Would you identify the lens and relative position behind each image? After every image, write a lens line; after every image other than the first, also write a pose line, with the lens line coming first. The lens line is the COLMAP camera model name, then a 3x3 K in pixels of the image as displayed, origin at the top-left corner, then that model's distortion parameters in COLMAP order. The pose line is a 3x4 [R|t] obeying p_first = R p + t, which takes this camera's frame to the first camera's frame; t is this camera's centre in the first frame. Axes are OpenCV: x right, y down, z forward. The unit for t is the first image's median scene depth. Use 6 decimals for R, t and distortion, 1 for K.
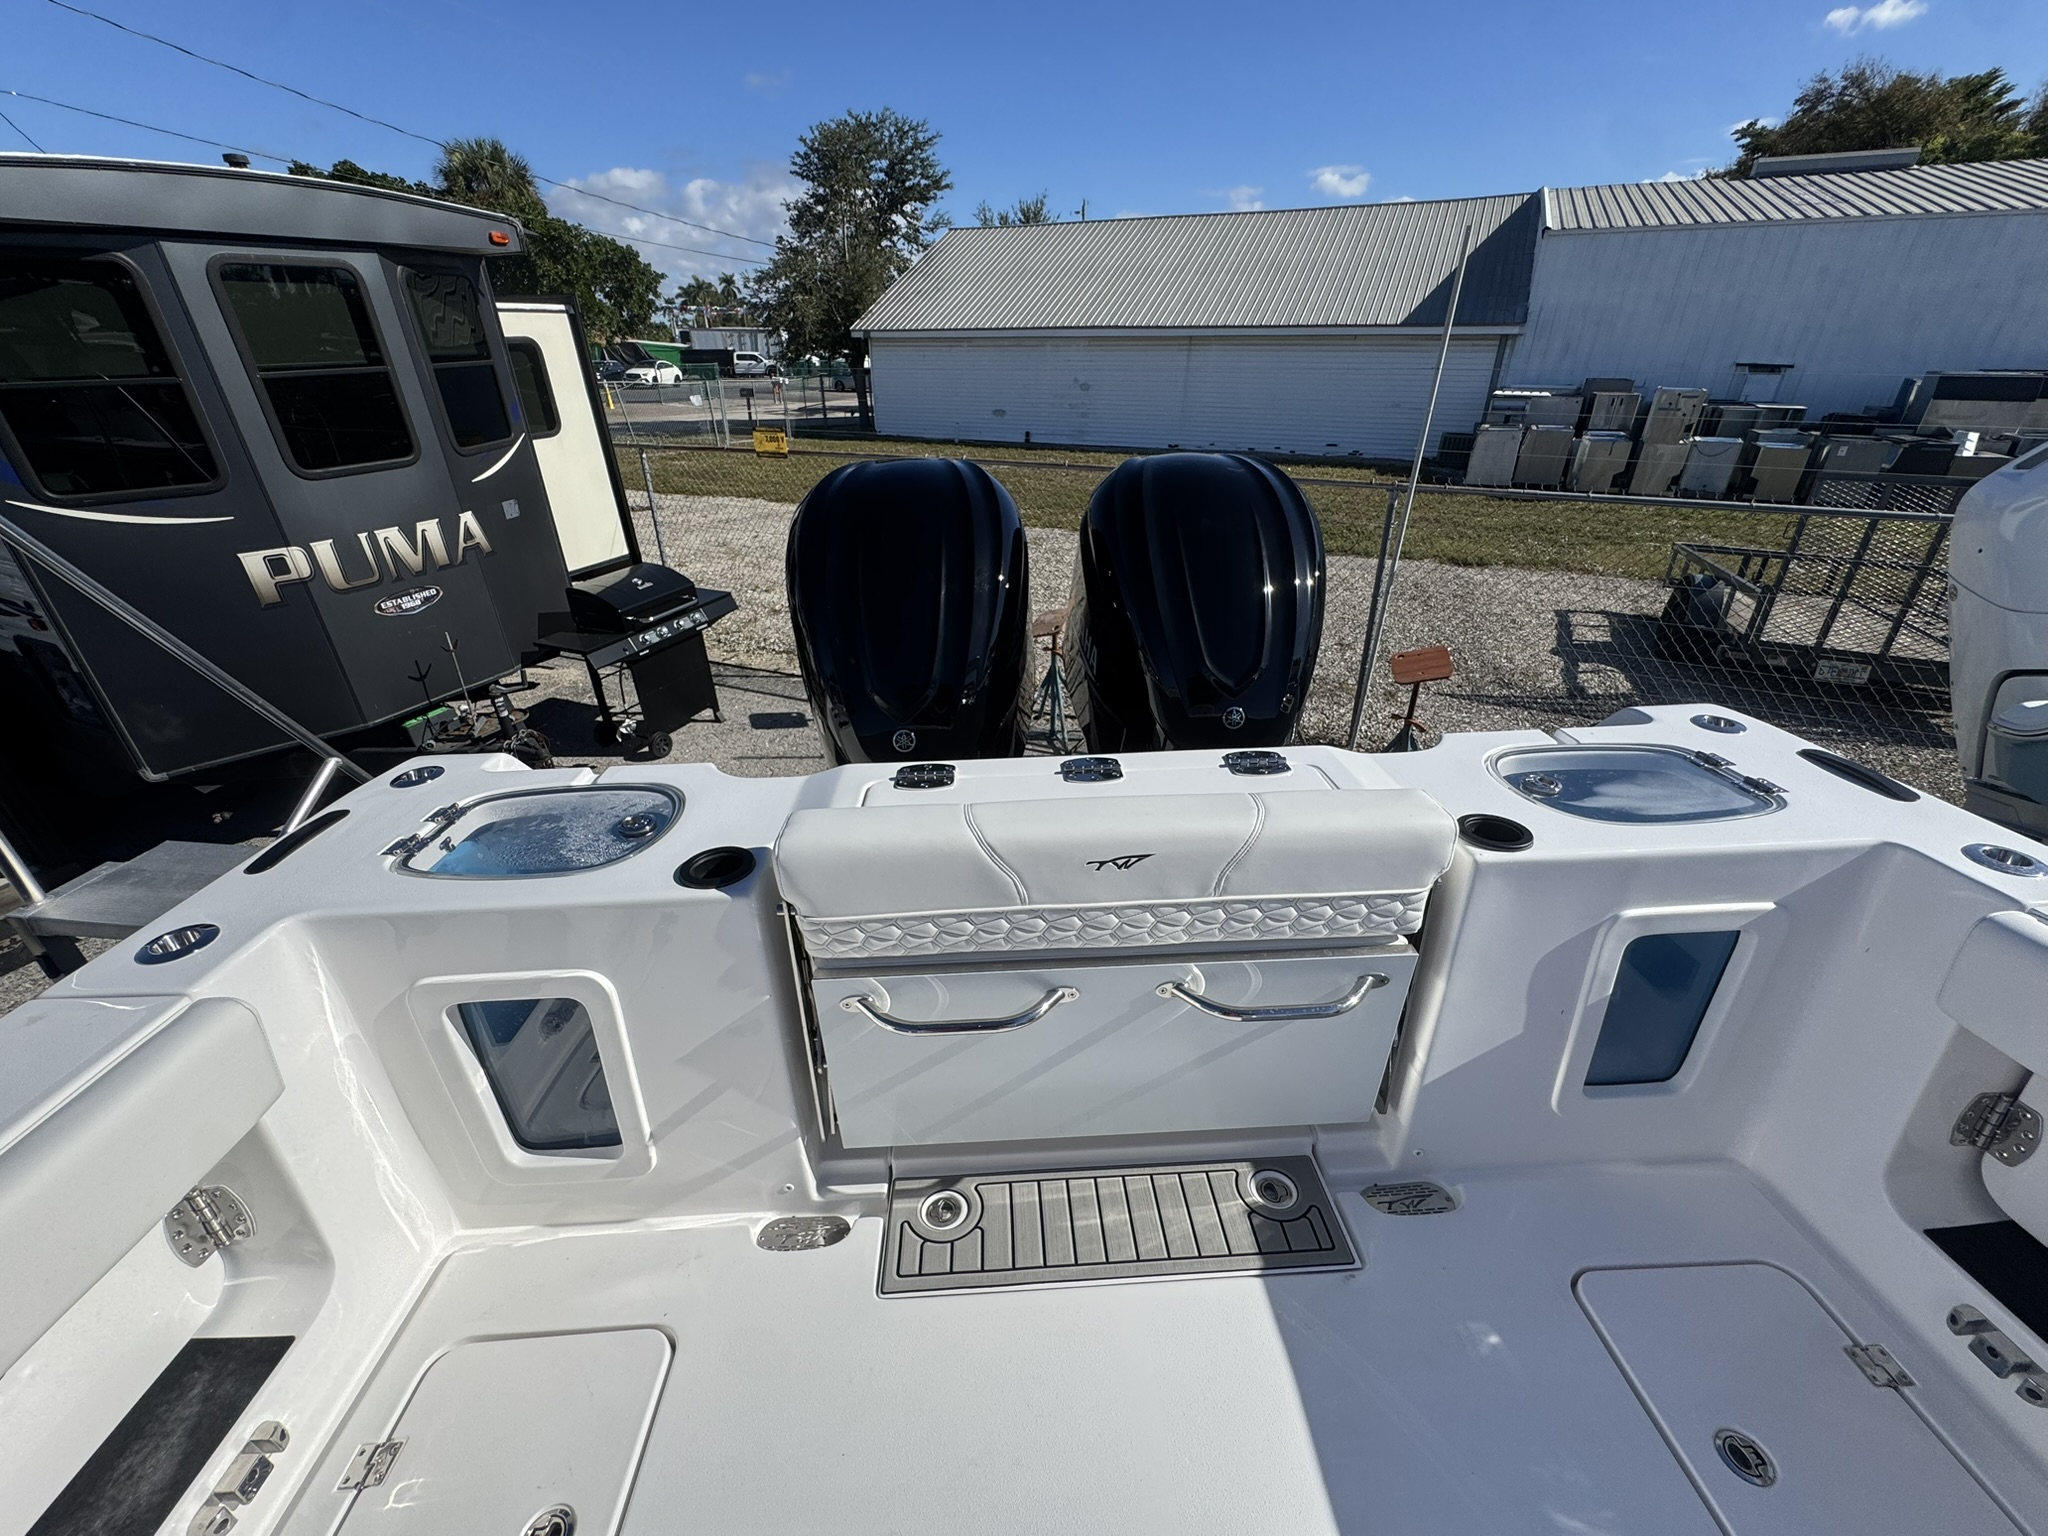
lens RADIAL K [[823.5, 0, 1020.5], [0, 823.5, 759.5], [0, 0, 1]] dist [-0.005733, 0.000890]
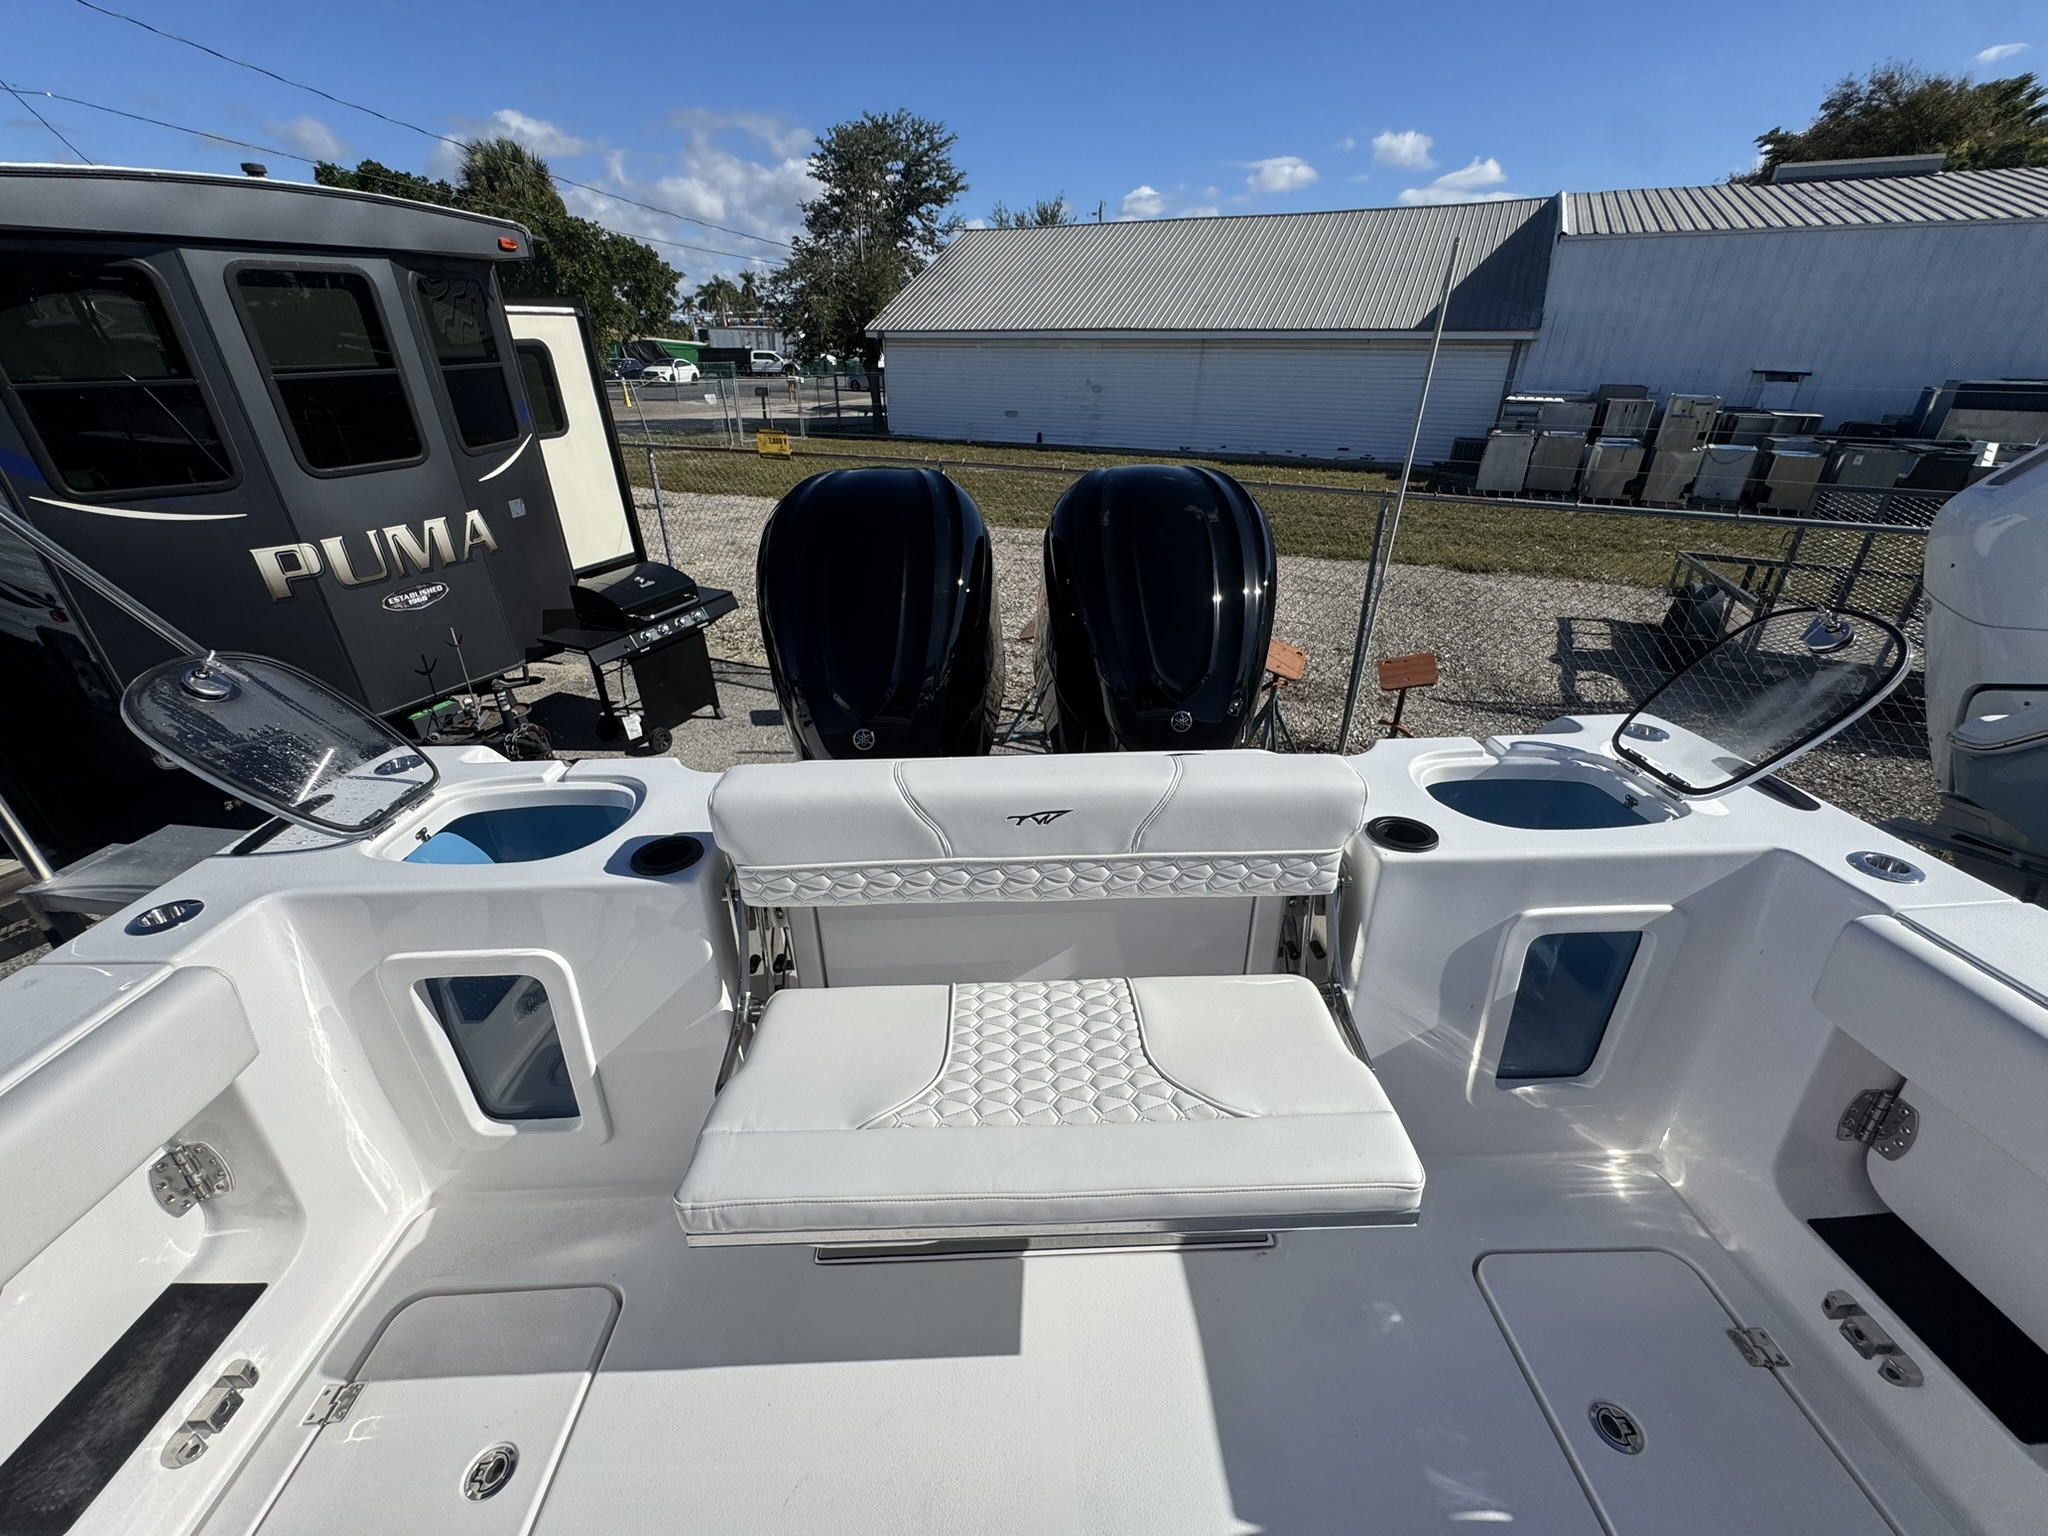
lens RADIAL K [[823.5, 0, 1020.9], [0, 823.5, 759.5], [0, 0, 1]] dist [-0.005733, 0.000890]
pose [[0.999809, 0.013959, -0.013669, 0.028781], [-0.013964, 0.999902, -0.000210, 0.000147], [0.013664, 0.000401, 0.999907, -0.016909]]
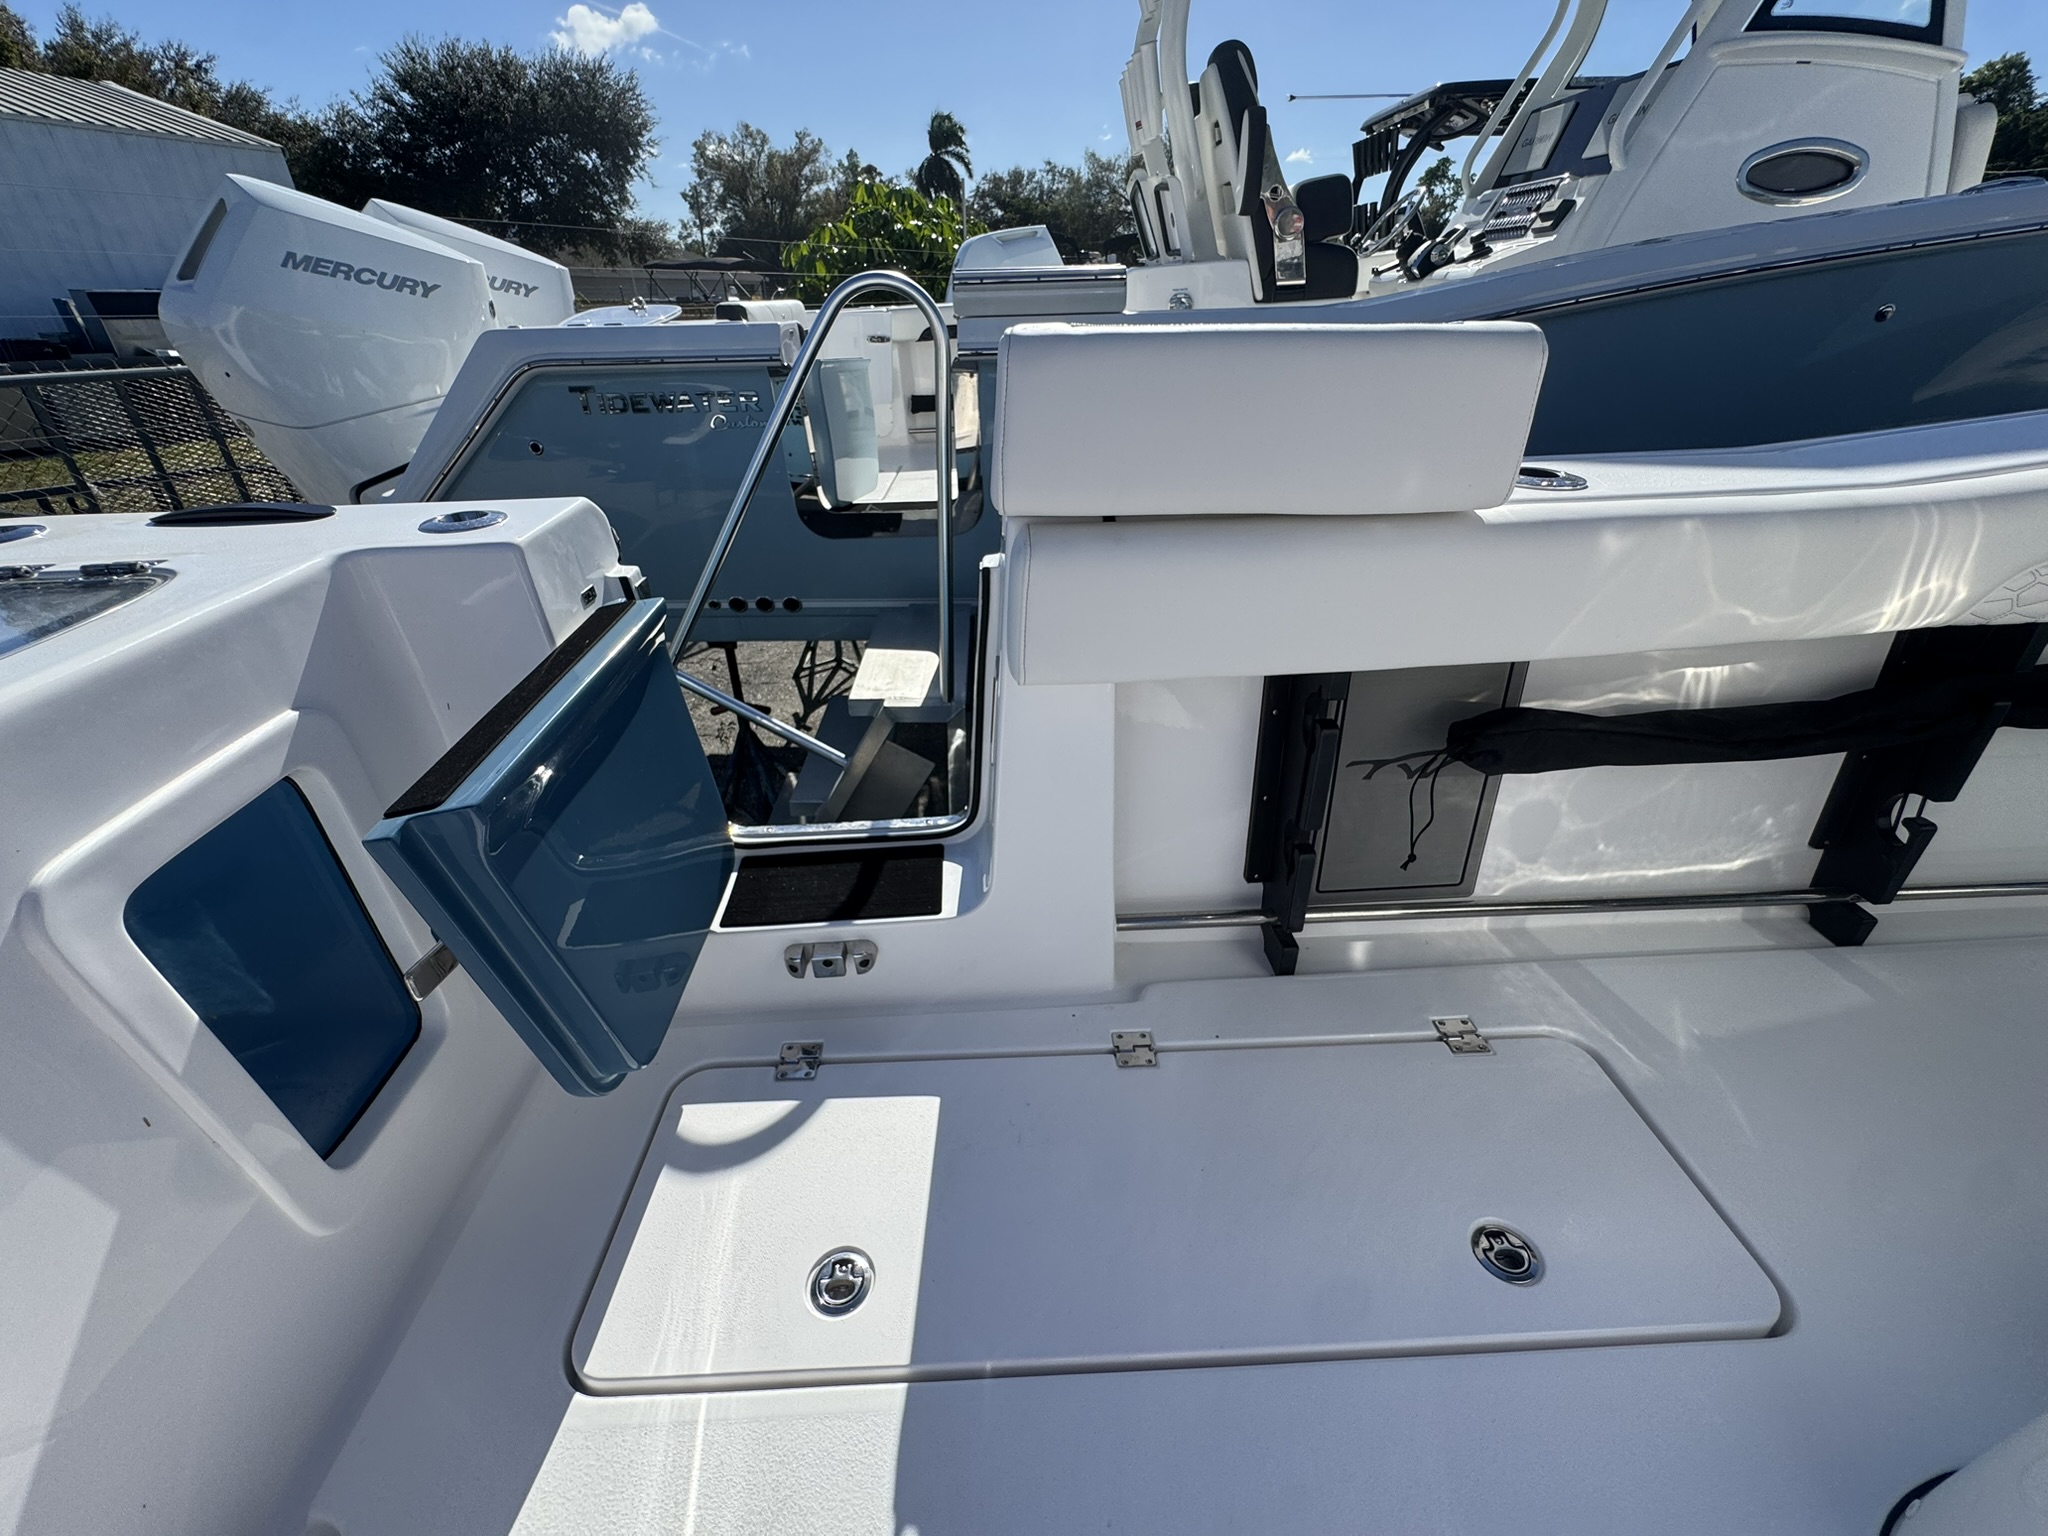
lens RADIAL K [[823.5, 0, 1027.4], [0, 823.5, 768.8], [0, 0, 1]] dist [-0.005733, 0.000890]
pose [[-0.003011, -0.496213, 0.868196, 0.111130], [0.443099, 0.777654, 0.446002, 0.051887], [-0.896468, 0.386039, 0.217530, 0.119527]]
